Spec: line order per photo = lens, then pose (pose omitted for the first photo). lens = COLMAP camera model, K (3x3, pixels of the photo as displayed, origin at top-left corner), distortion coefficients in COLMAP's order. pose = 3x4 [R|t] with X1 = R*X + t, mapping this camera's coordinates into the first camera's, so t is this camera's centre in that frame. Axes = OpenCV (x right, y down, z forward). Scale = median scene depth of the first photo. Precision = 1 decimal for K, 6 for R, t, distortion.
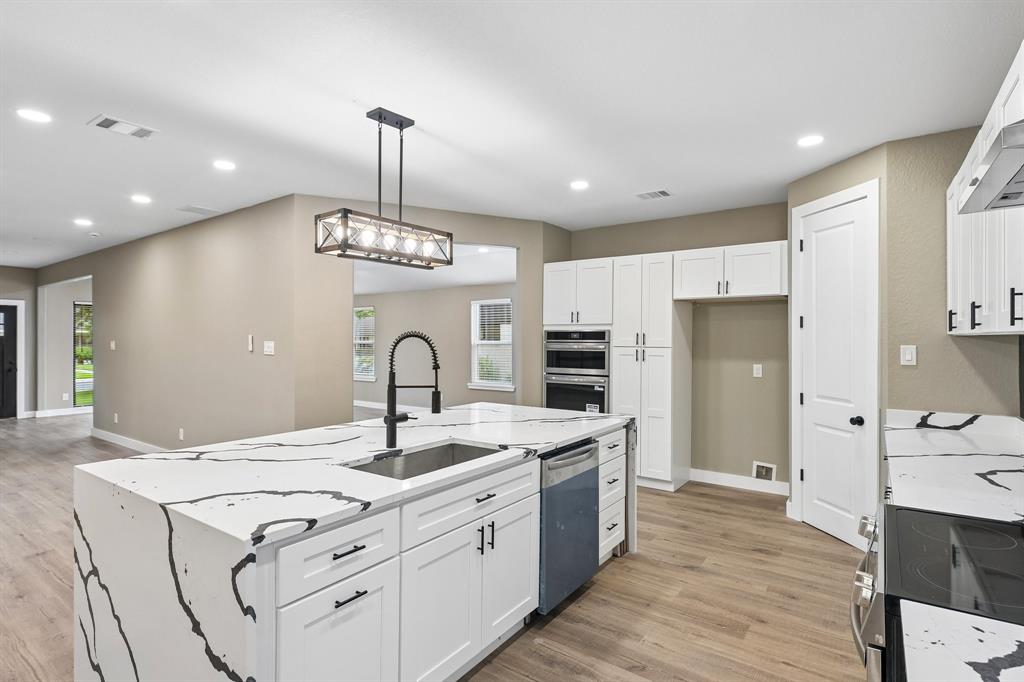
lens RADIAL K [[515.2, 0, 516.5], [0, 515.2, 343.4], [0, 0, 1]] dist [-0.008069, -0.000525]
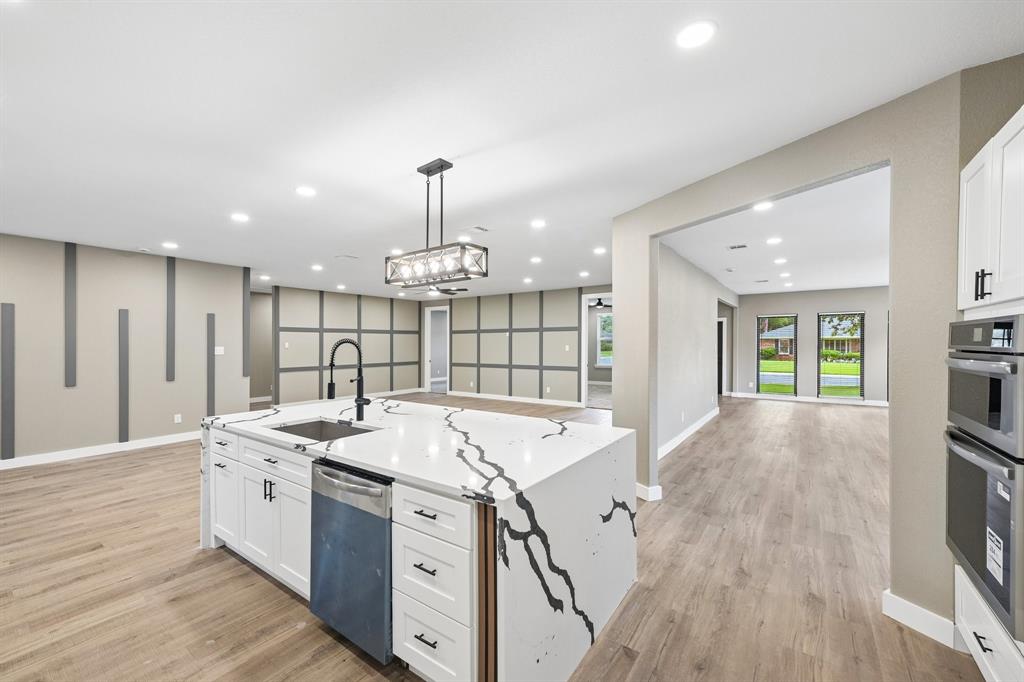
lens RADIAL K [[409.9, 0, 512.0], [0, 409.9, 339.9], [0, 0, 1]] dist [-0.011209, 0.000155]
pose [[0.009043, -0.008091, -0.999926, 0.232095], [-0.006570, 0.999945, -0.008150, -0.004067], [0.999938, 0.006643, 0.008990, 0.366774]]
